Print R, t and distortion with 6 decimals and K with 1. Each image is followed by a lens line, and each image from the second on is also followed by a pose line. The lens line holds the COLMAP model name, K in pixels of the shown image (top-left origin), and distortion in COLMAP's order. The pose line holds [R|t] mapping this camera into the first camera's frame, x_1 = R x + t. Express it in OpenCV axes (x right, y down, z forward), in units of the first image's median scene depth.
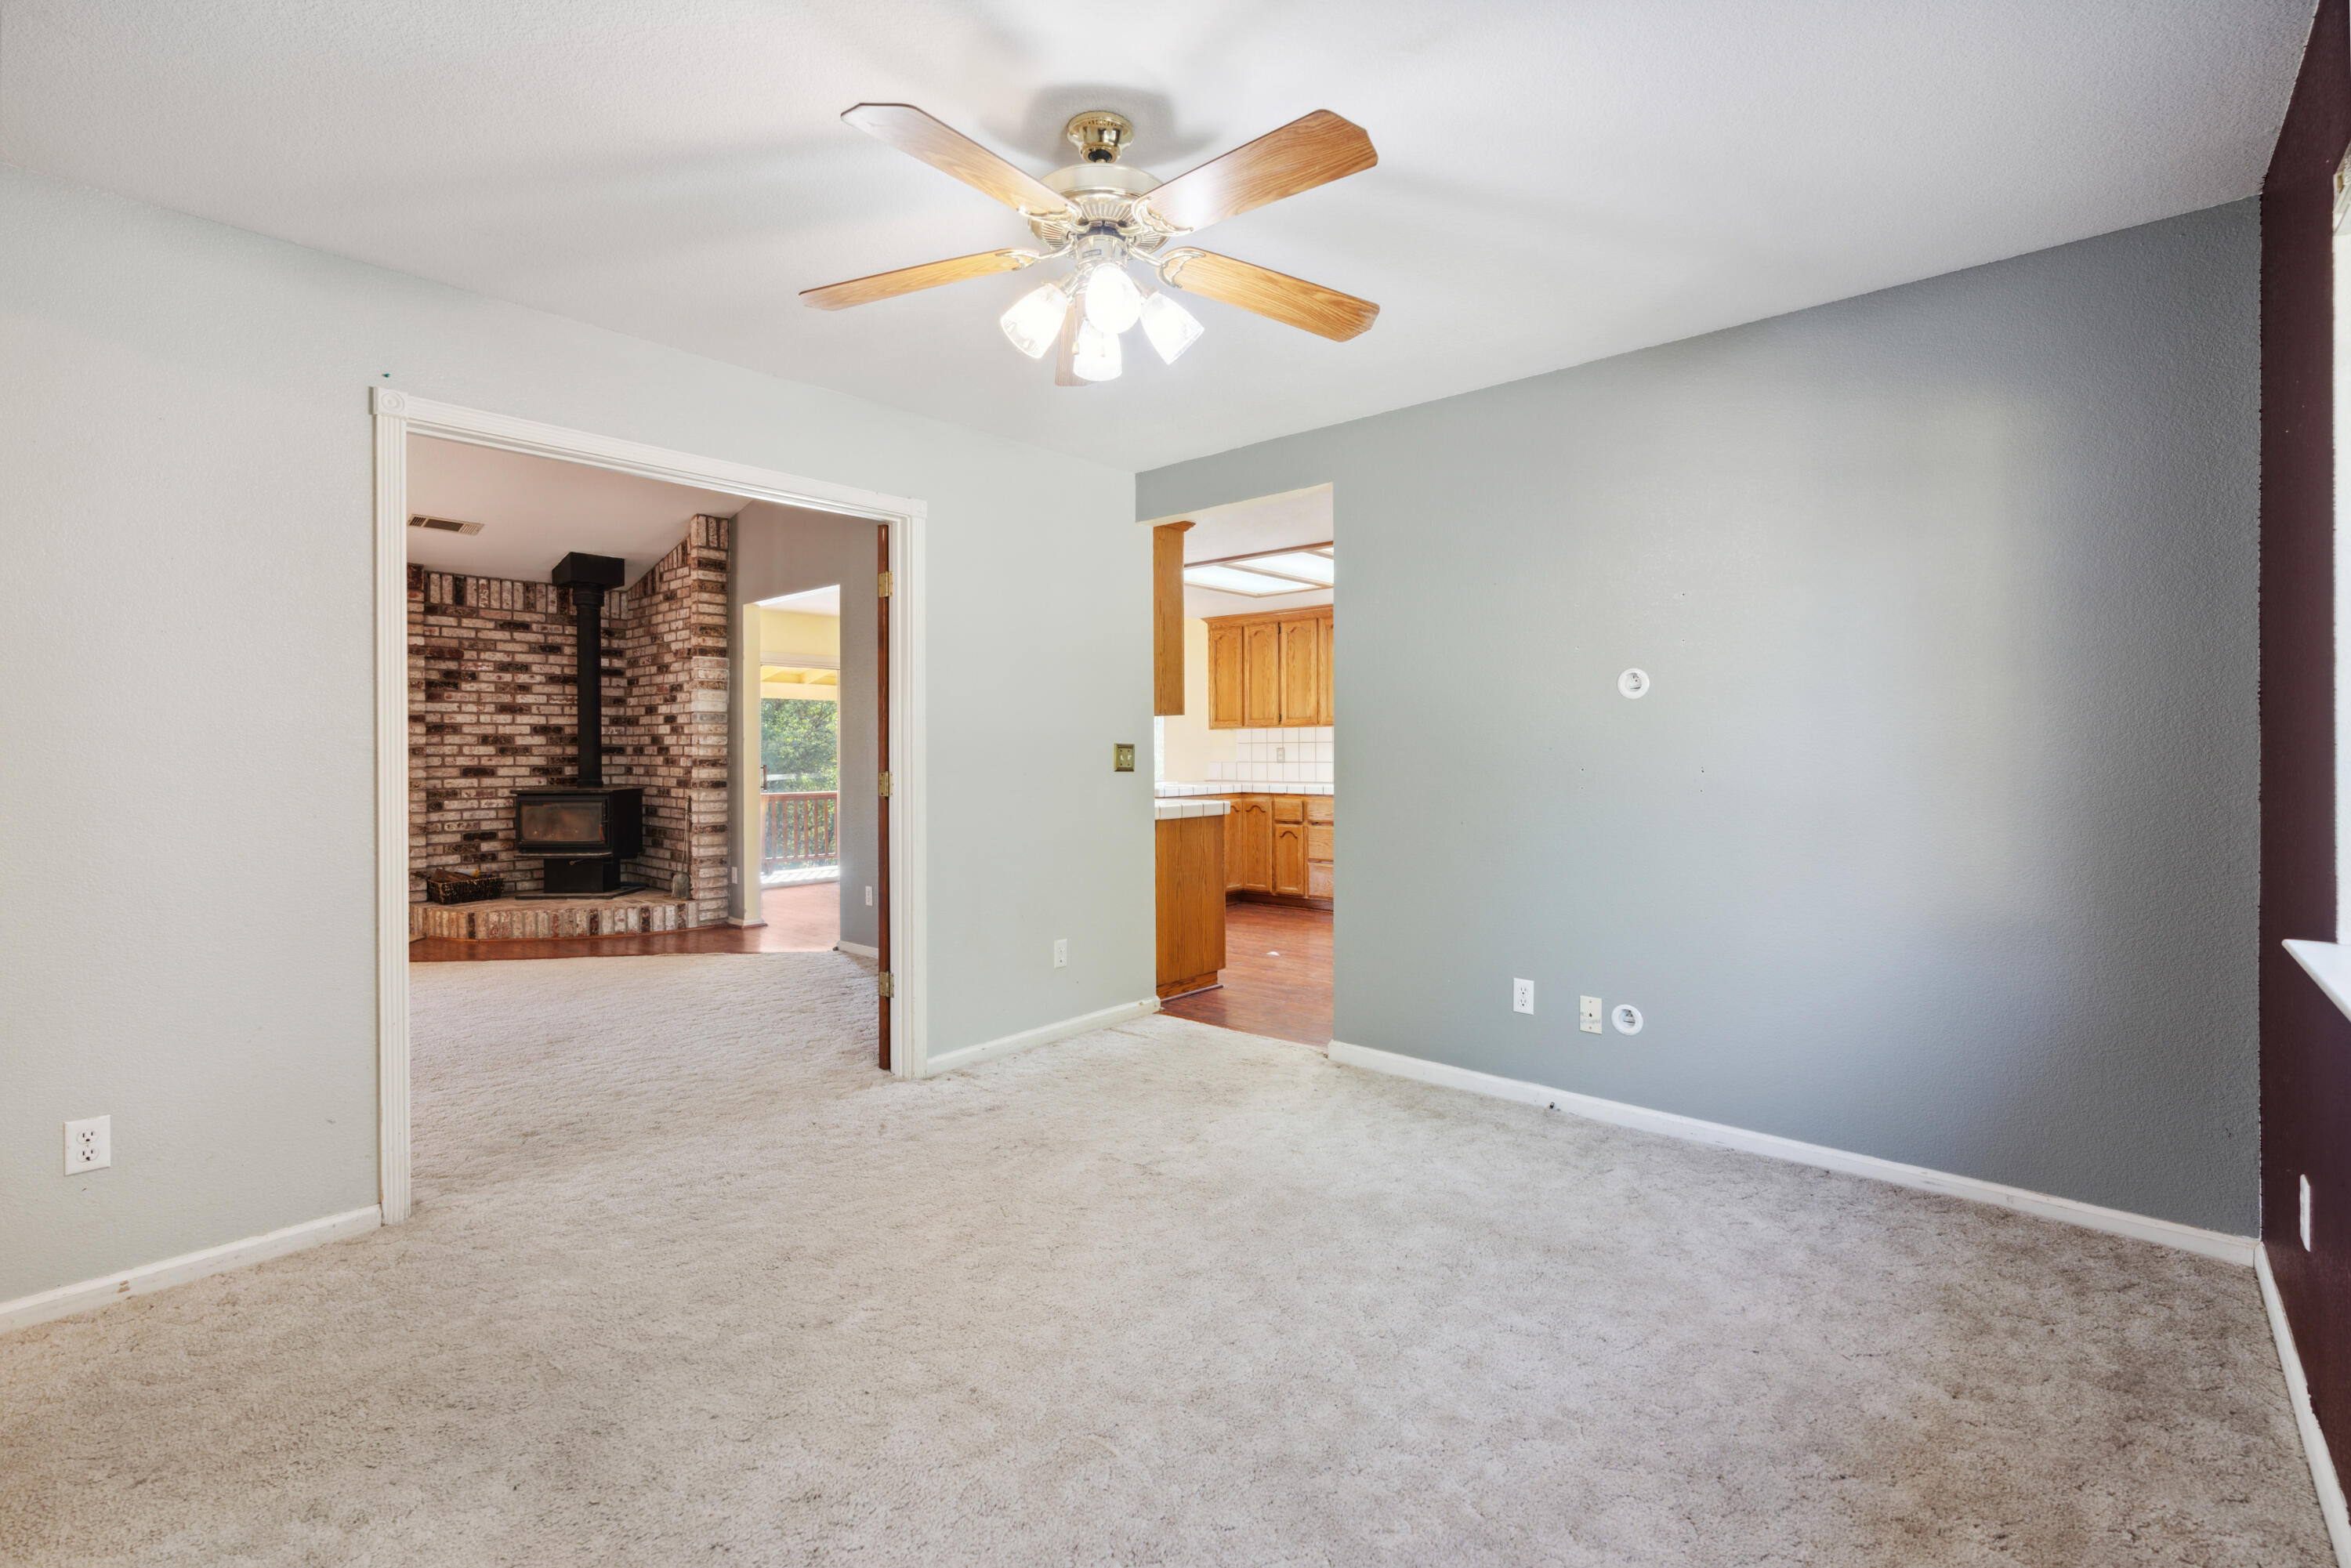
lens RADIAL K [[1054.1, 0, 1164.4], [0, 1054.1, 754.9], [0, 0, 1]] dist [-0.013047, 0.004730]
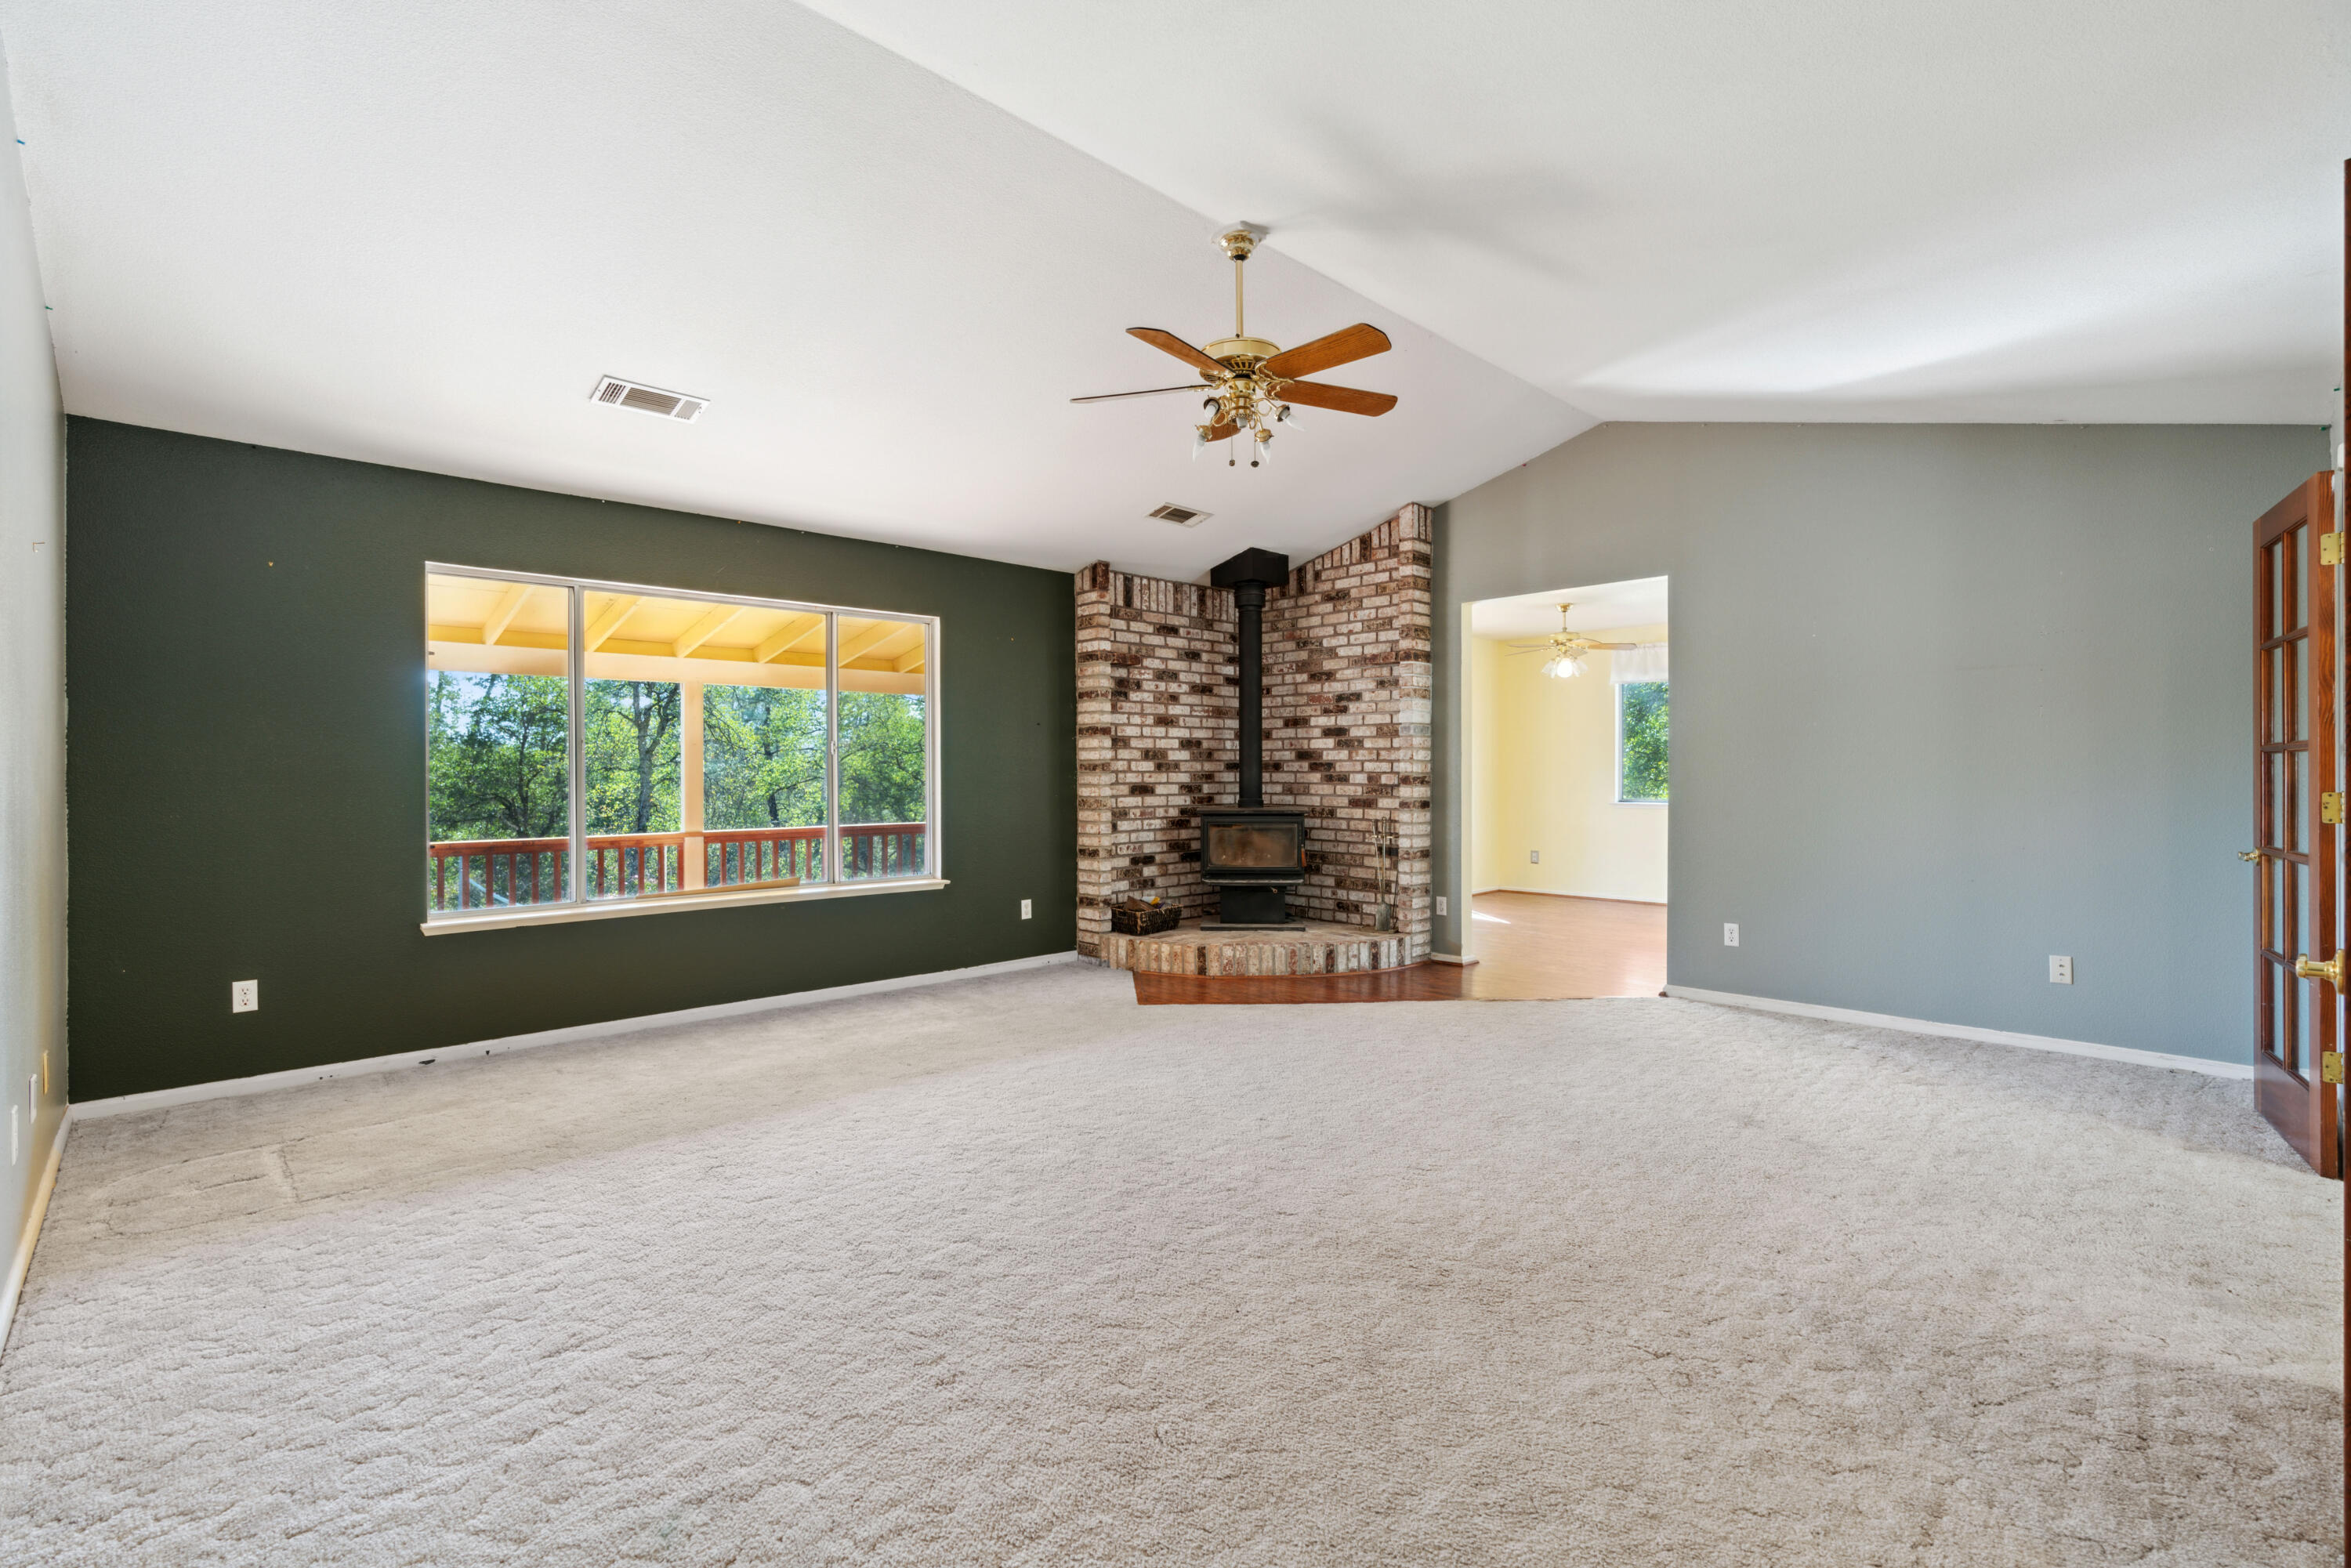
lens RADIAL K [[1054.1, 0, 1161.6], [0, 1054.1, 771.6], [0, 0, 1]] dist [-0.013047, 0.004730]
pose [[0.996329, 0.001557, -0.085588, -0.572820], [-0.001707, 0.999997, -0.001675, 0.002045], [0.085586, 0.001815, 0.996329, 0.088156]]
